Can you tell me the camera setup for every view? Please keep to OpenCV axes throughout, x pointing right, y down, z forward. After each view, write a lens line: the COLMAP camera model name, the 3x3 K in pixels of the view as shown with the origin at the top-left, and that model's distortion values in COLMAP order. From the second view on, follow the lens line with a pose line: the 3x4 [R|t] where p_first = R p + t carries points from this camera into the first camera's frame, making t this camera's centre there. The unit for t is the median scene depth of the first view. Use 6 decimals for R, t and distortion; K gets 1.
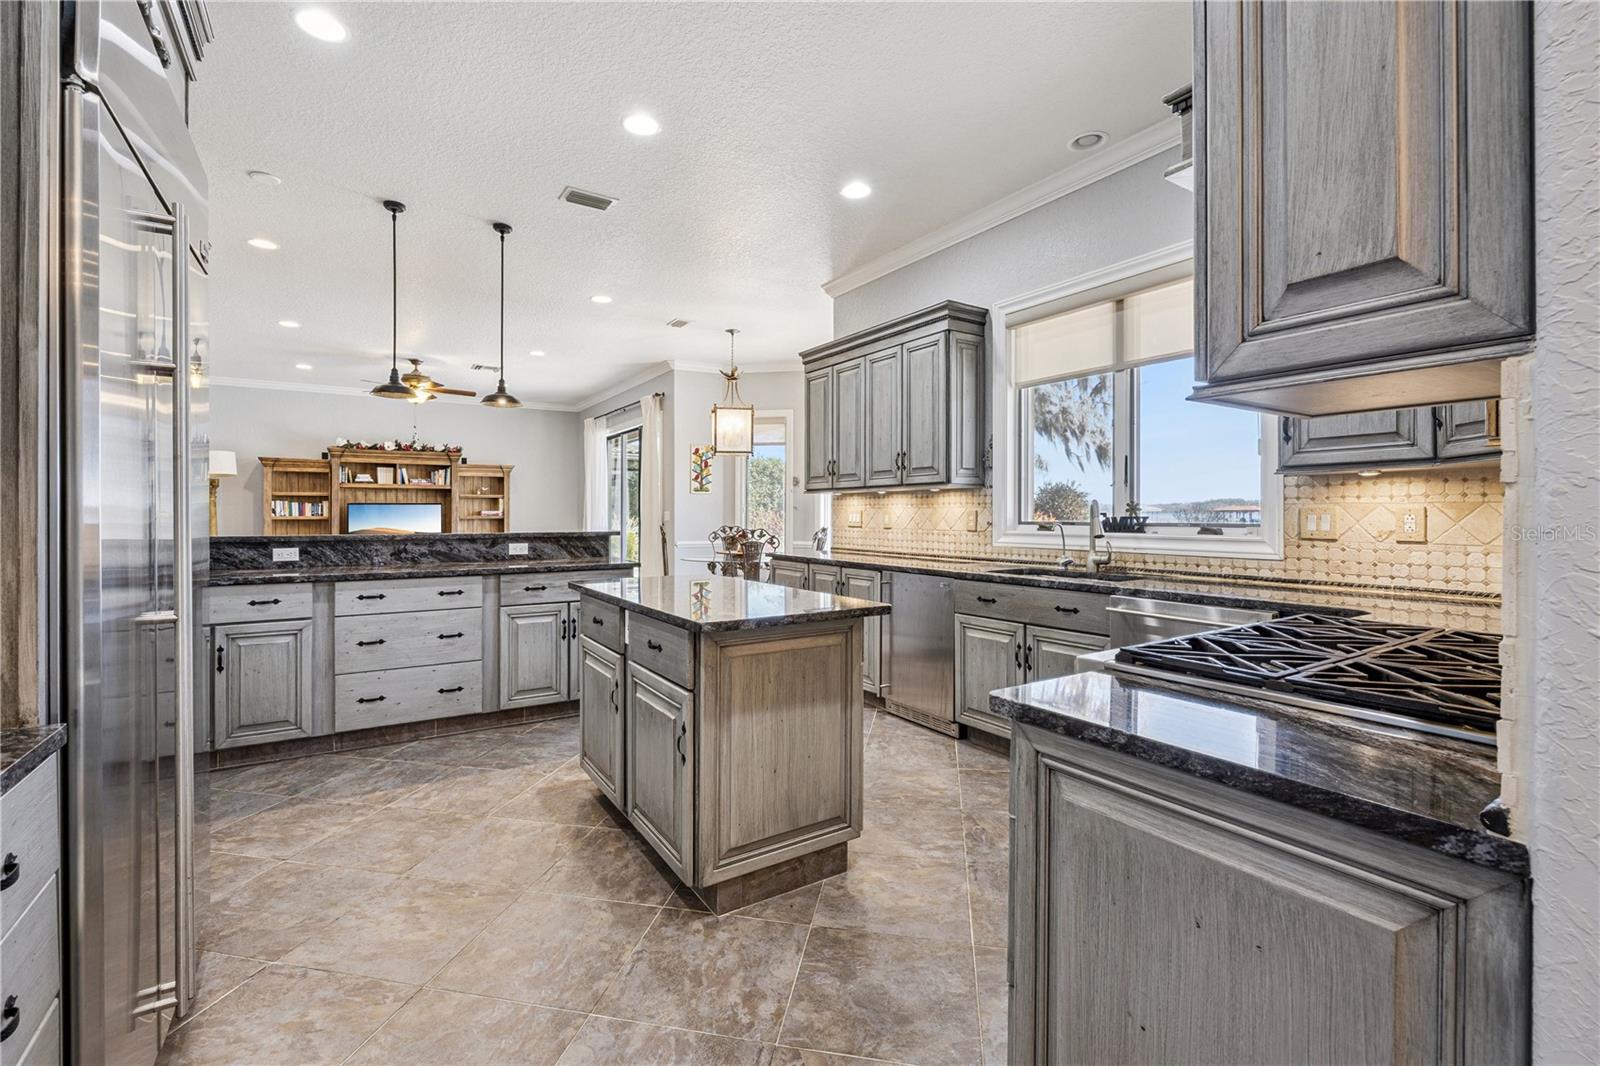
lens RADIAL K [[694.2, 0, 793.0], [0, 694.2, 519.0], [0, 0, 1]] dist [-0.002071, 0.000393]
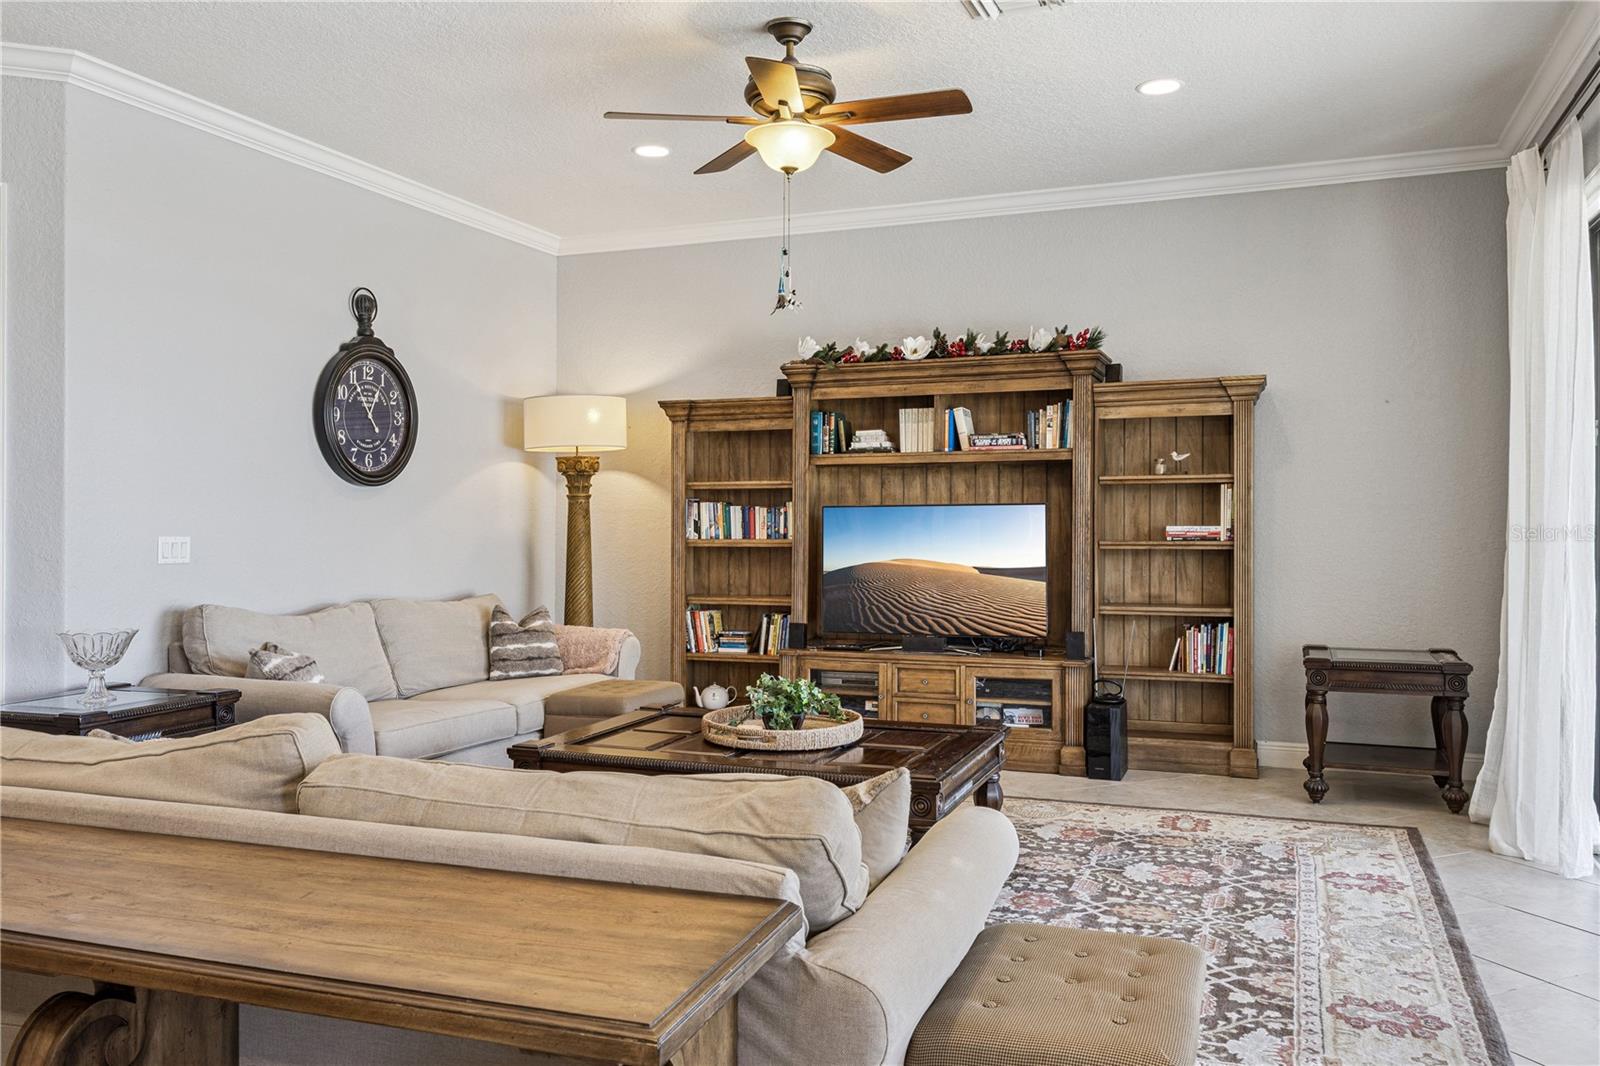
lens RADIAL K [[1255.5, 0, 802.7], [0, 1255.5, 527.9], [0, 0, 1]] dist [0.046387, -0.011555]
pose [[0.599880, 0.004485, -0.800078, -0.091519], [-0.003276, 0.999990, 0.003149, -0.012950], [0.800084, 0.000732, 0.599888, 0.570301]]
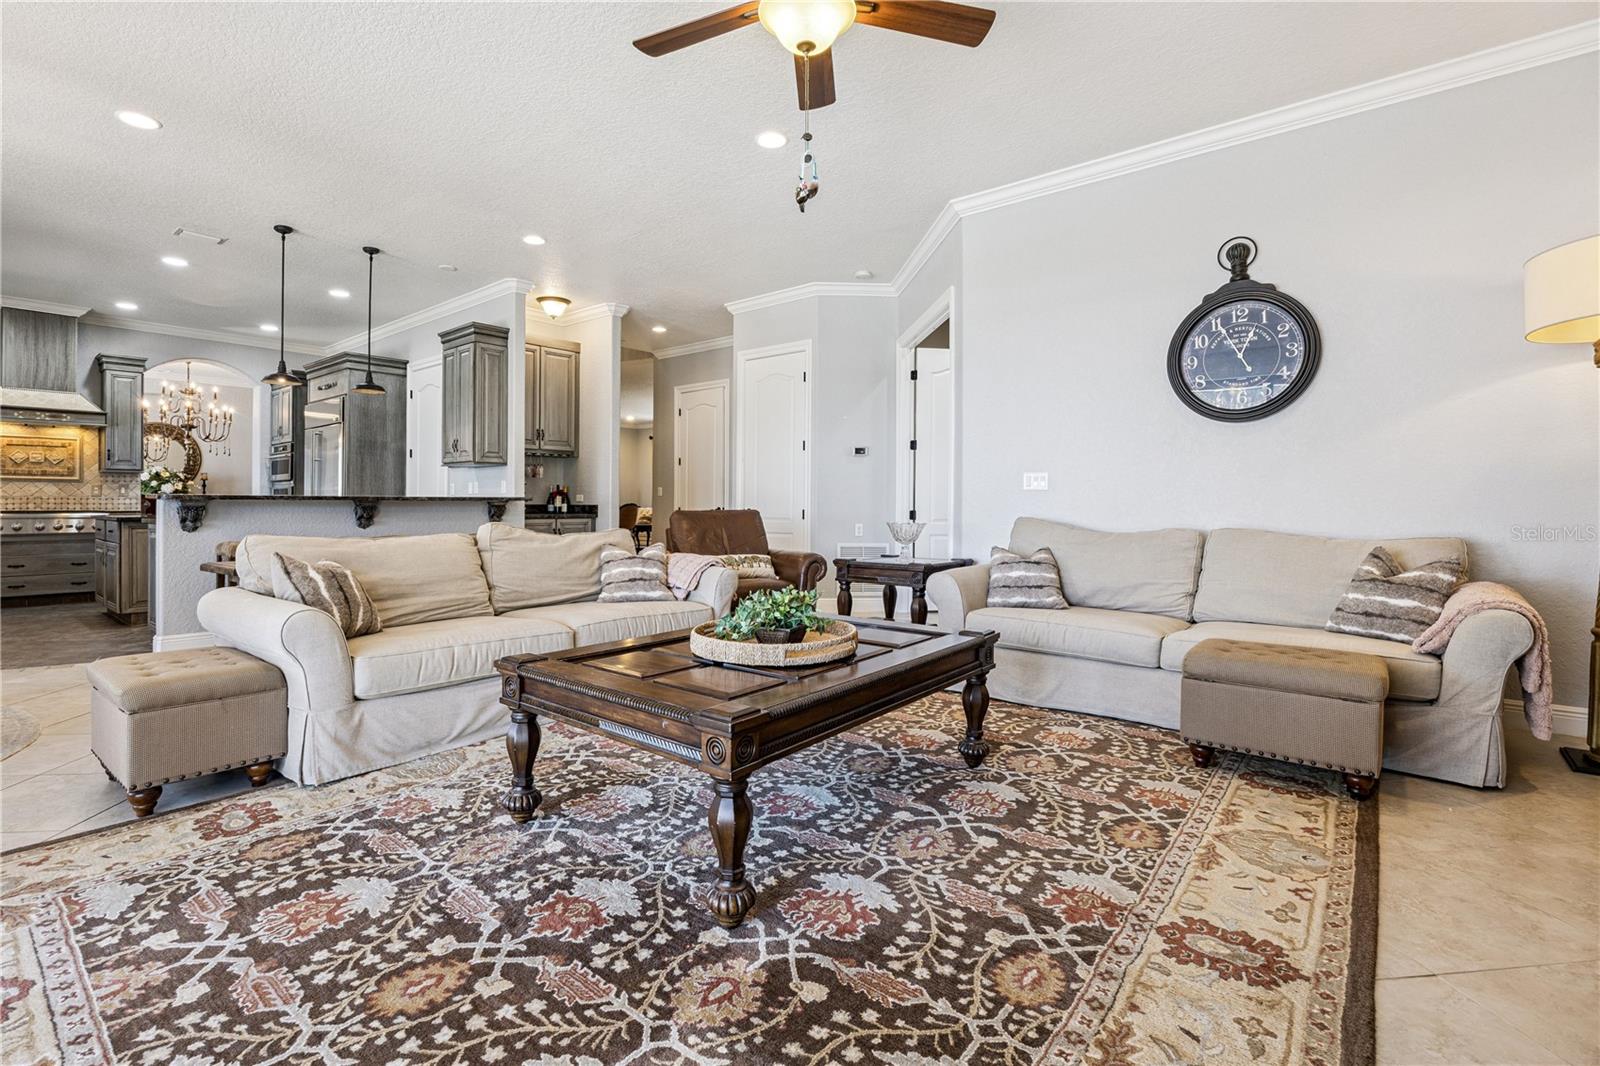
lens RADIAL K [[732.7, 0, 776.7], [0, 732.7, 504.6], [0, 0, 1]] dist [-0.012429, 0.001071]
pose [[-0.952727, -0.003343, -0.303809, -0.368159], [-0.004804, 0.999980, 0.004059, 0.011391], [0.303789, 0.005326, -0.952724, 1.054733]]
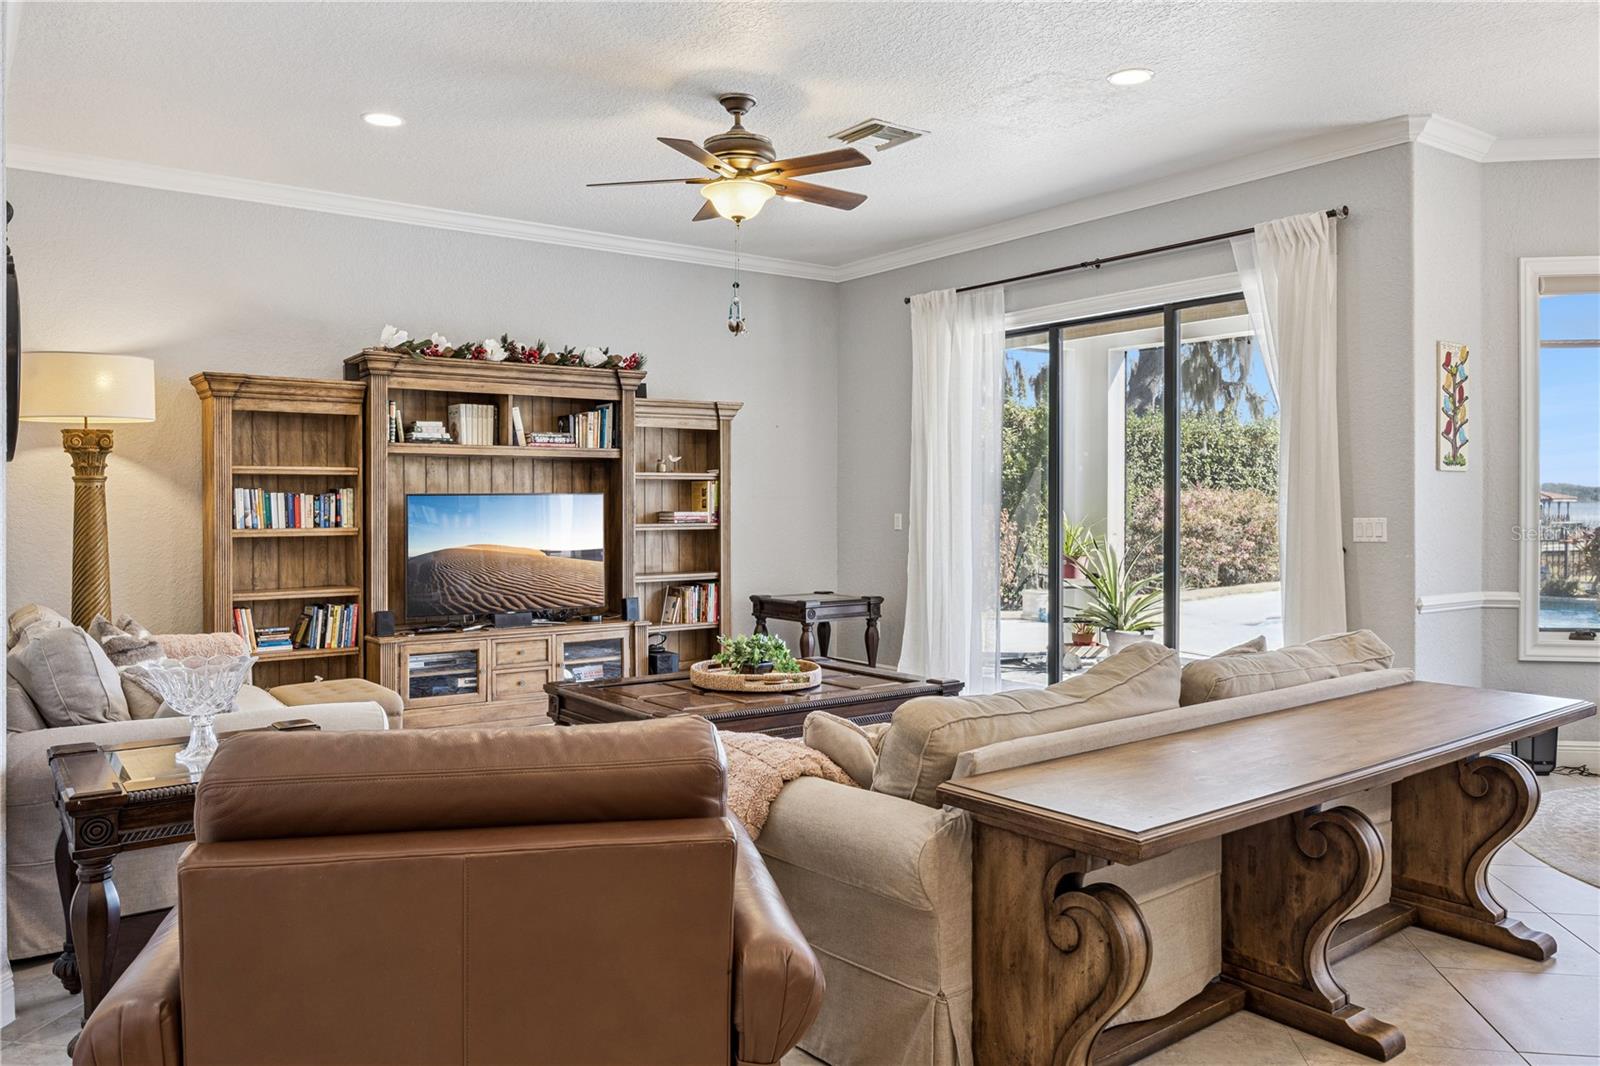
lens RADIAL K [[1162.4, 0, 797.6], [0, 1162.4, 528.0], [0, 0, 1]] dist [-0.004767, -0.003193]
pose [[0.997529, -0.002795, 0.070200, -0.466720], [0.001814, 0.999900, 0.014030, -0.012588], [-0.070232, -0.013868, 0.997434, 0.330867]]
